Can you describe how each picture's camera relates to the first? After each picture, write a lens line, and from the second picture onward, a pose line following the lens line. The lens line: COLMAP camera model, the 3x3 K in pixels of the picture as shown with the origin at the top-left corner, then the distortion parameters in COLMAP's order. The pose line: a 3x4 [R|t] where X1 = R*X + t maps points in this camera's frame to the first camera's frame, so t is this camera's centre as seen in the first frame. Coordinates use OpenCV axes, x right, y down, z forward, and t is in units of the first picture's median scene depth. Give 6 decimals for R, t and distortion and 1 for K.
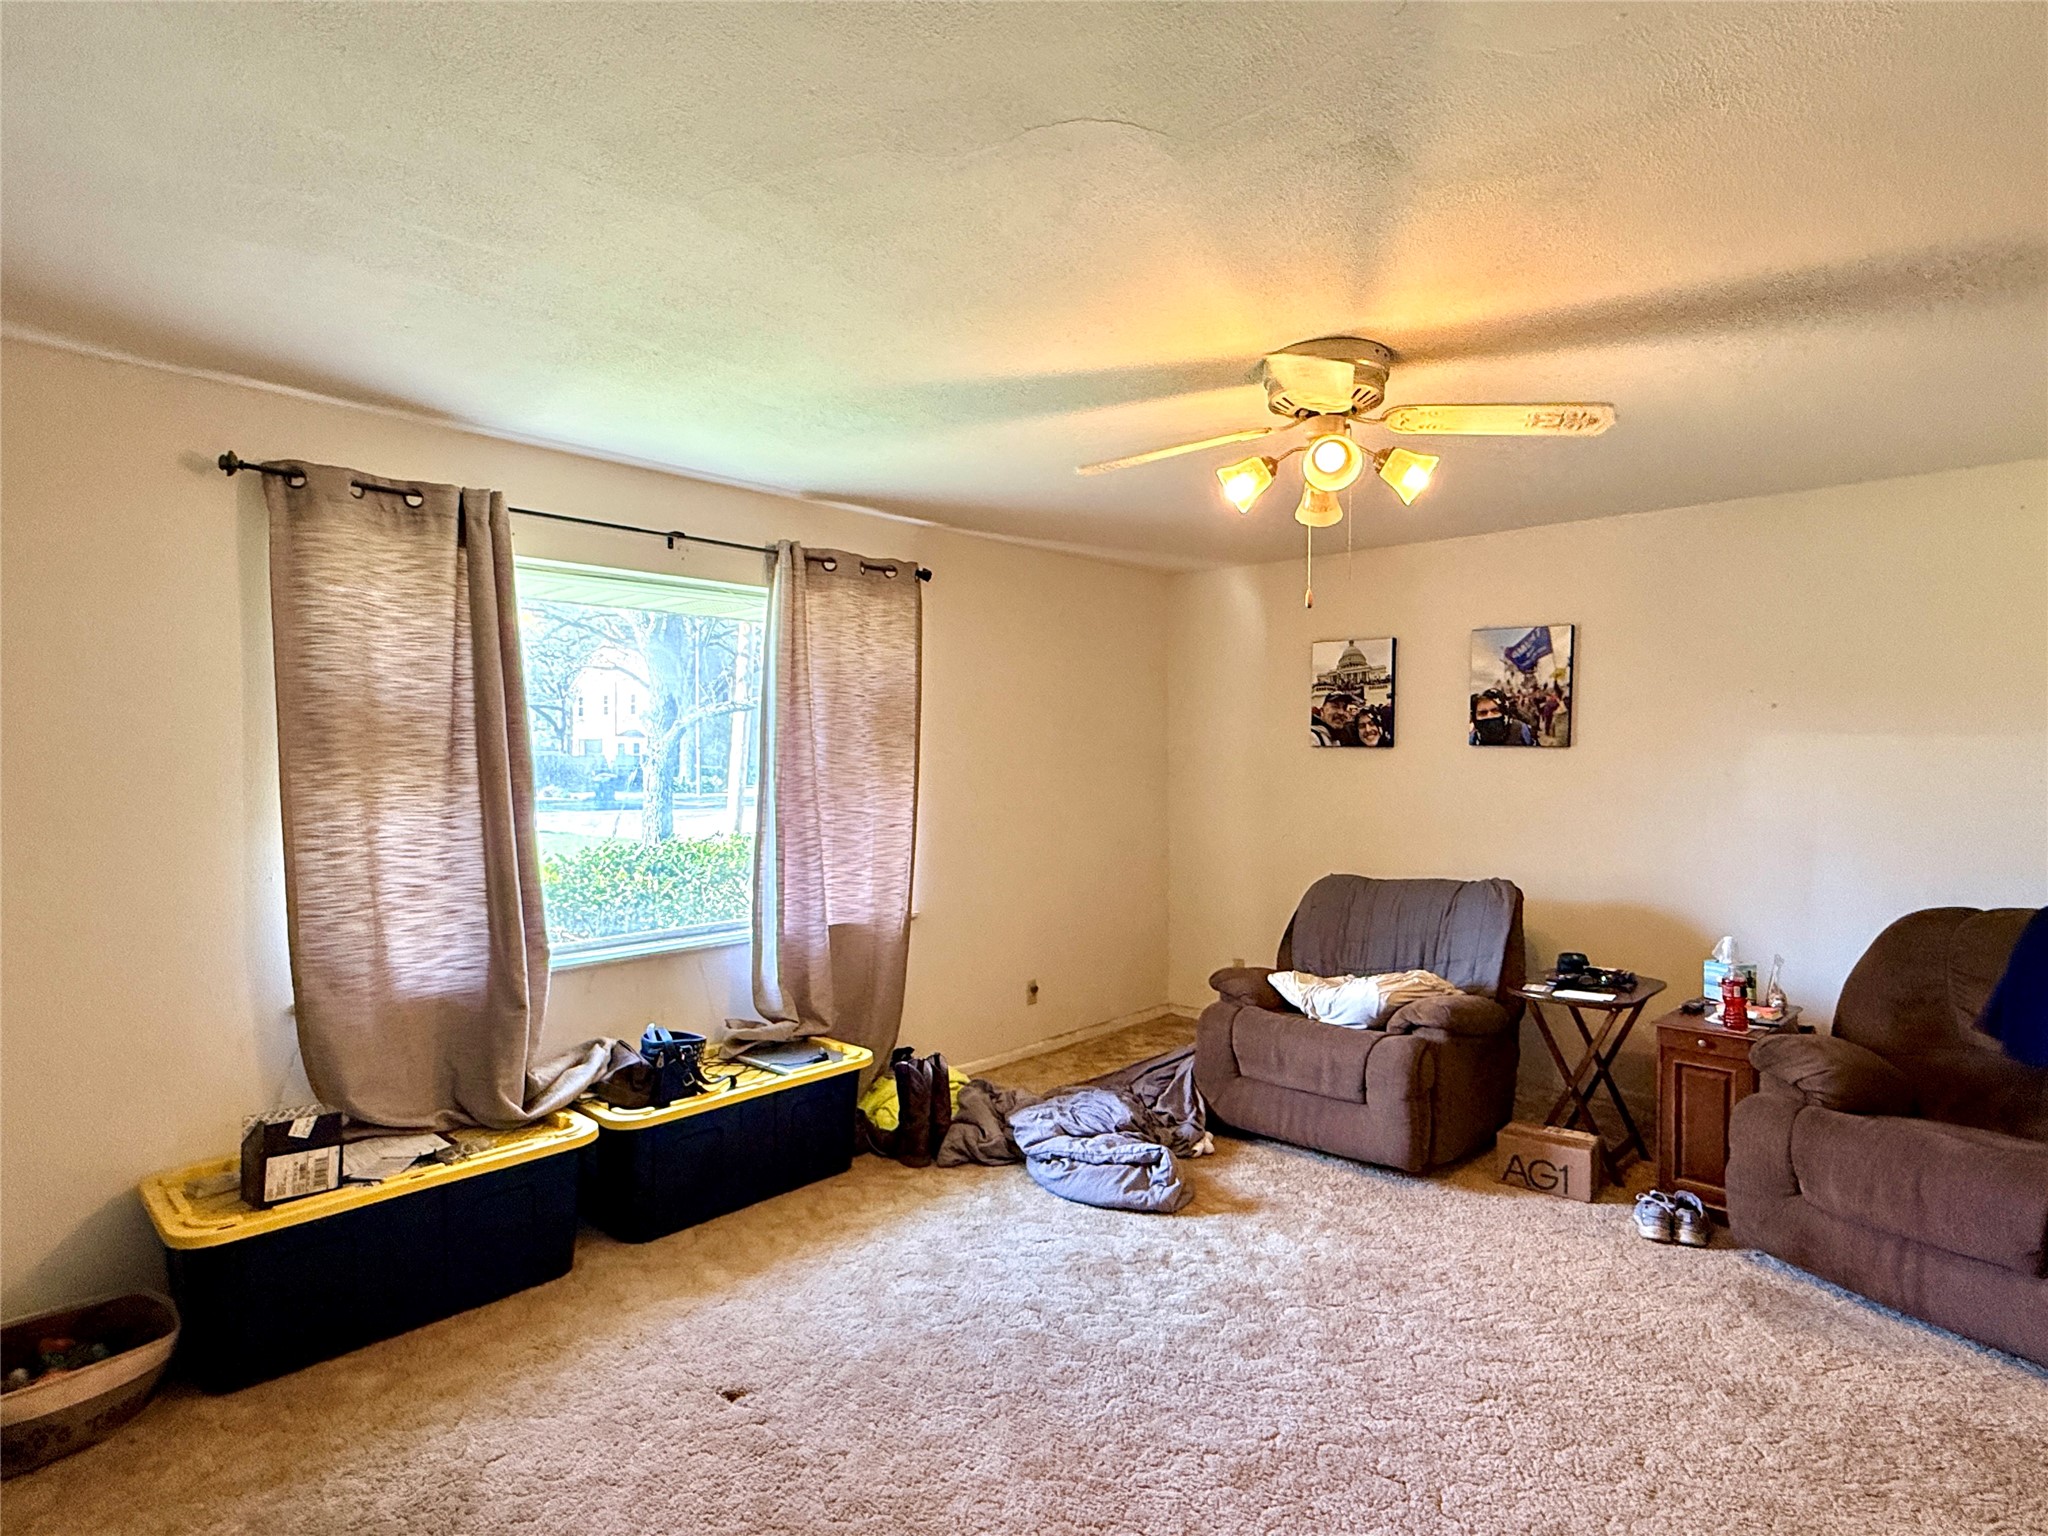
lens RADIAL K [[1082.3, 0, 1023.7], [0, 1082.3, 762.8], [0, 0, 1]] dist [-0.002578, -0.001142]
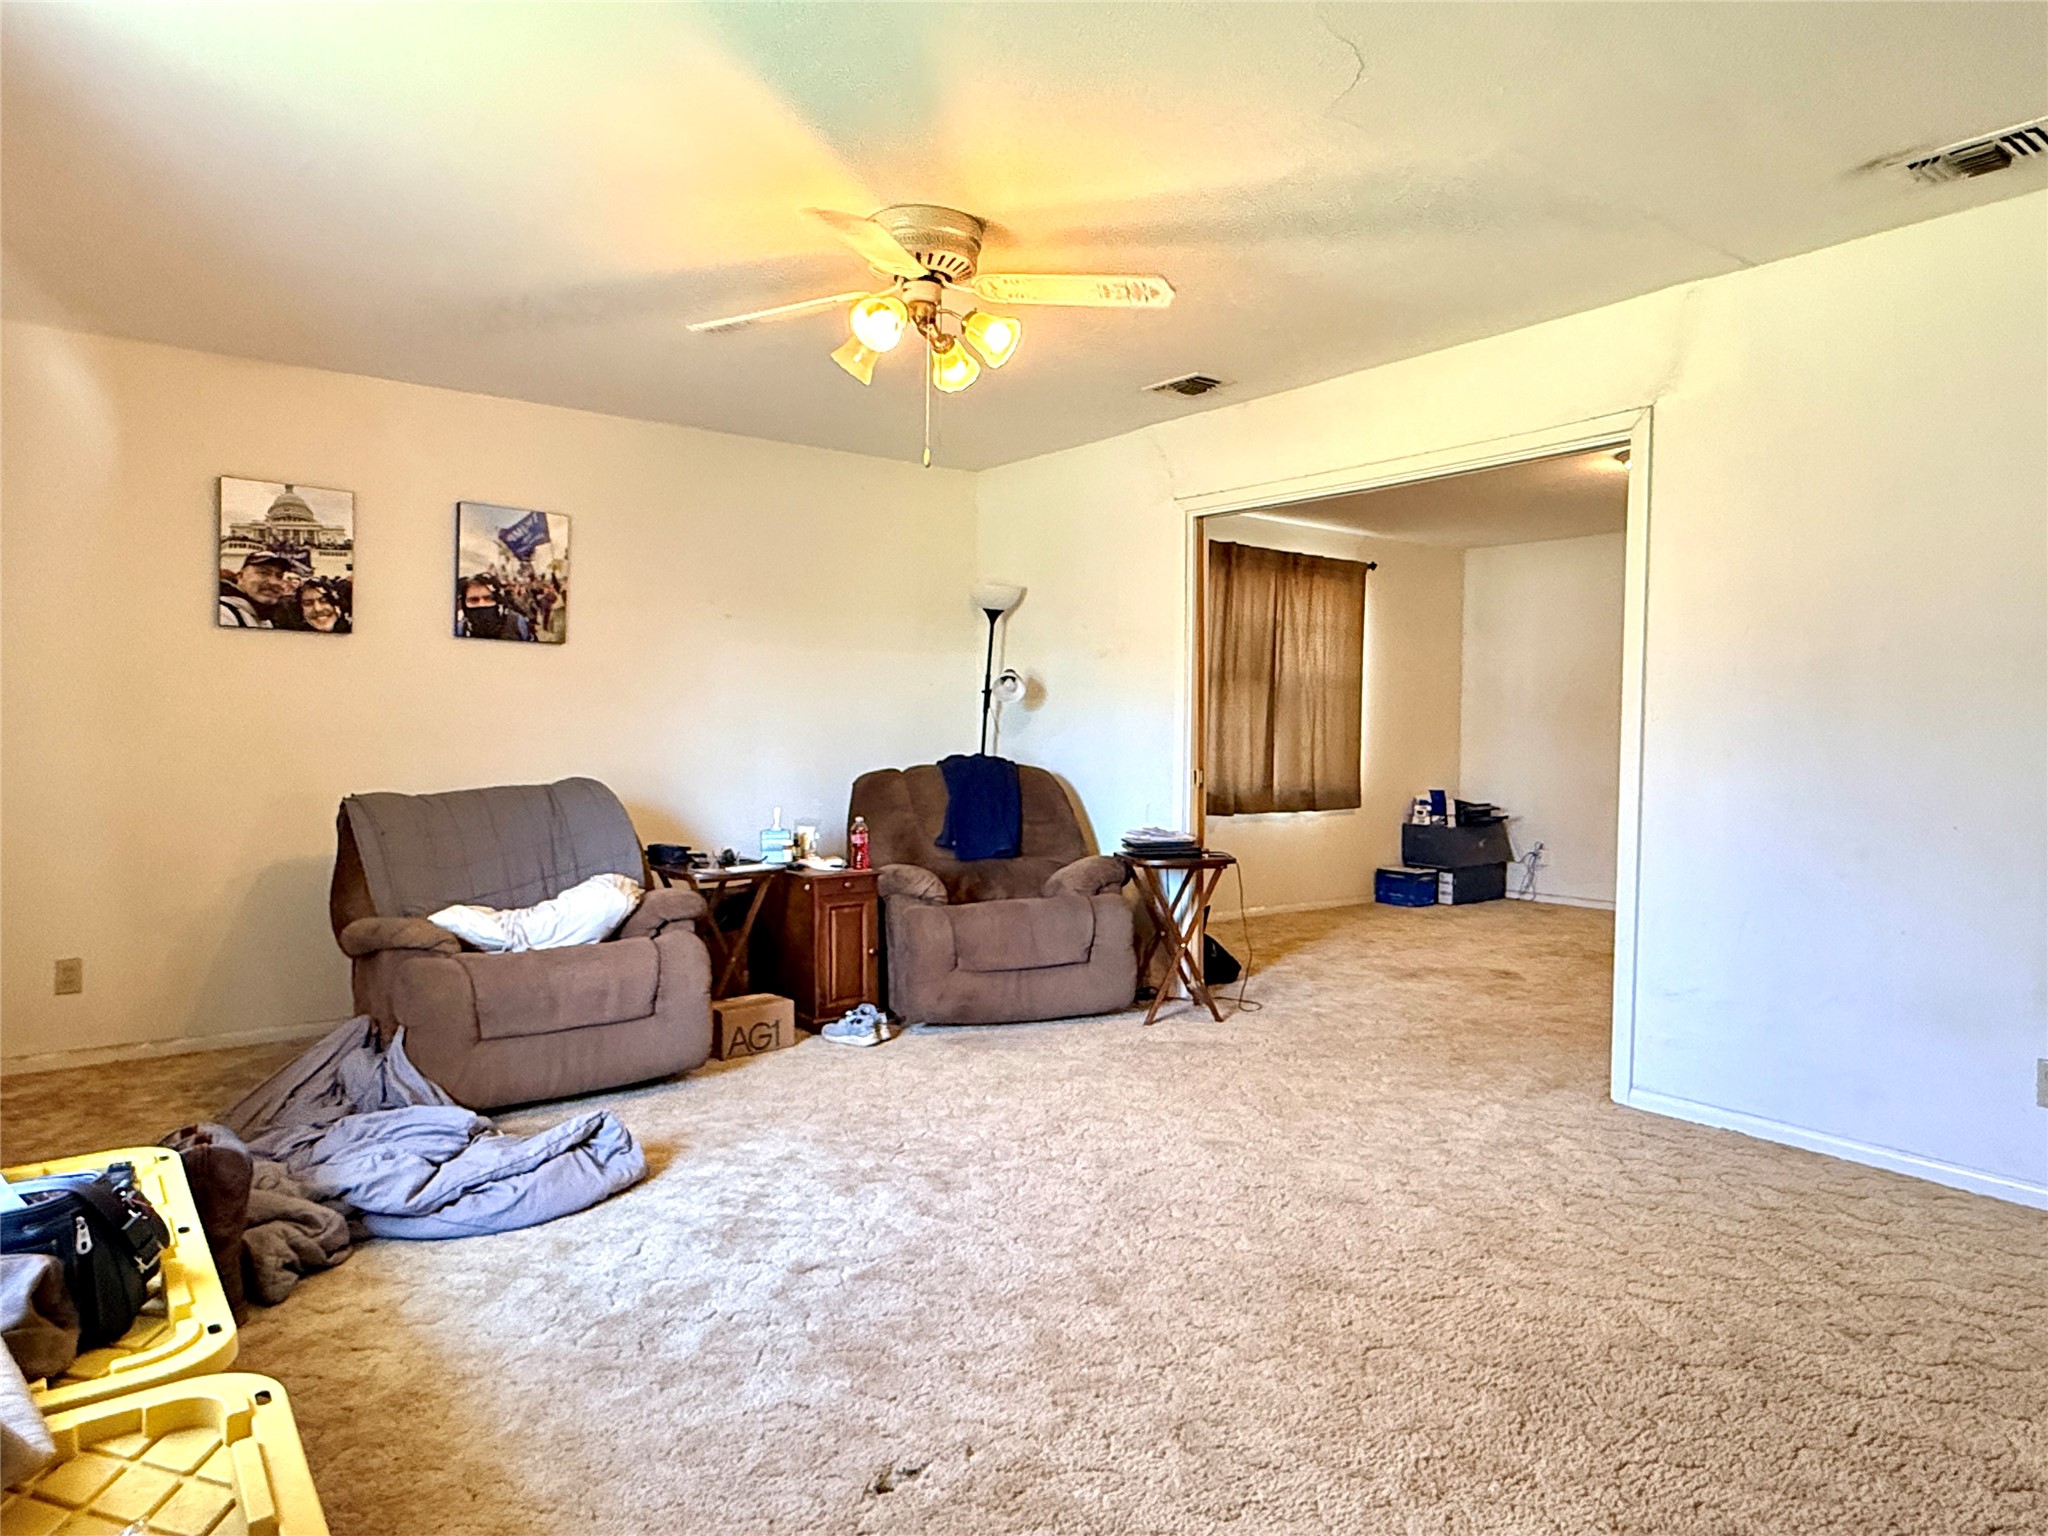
lens RADIAL K [[1259.4, 0, 1023.3], [0, 1259.4, 766.7], [0, 0, 1]] dist [-0.004073, -0.000518]
pose [[0.158071, -0.022857, 0.987163, -0.515195], [0.010113, 0.999717, 0.021529, 0.071886], [-0.987376, 0.006580, 0.158258, 0.417315]]
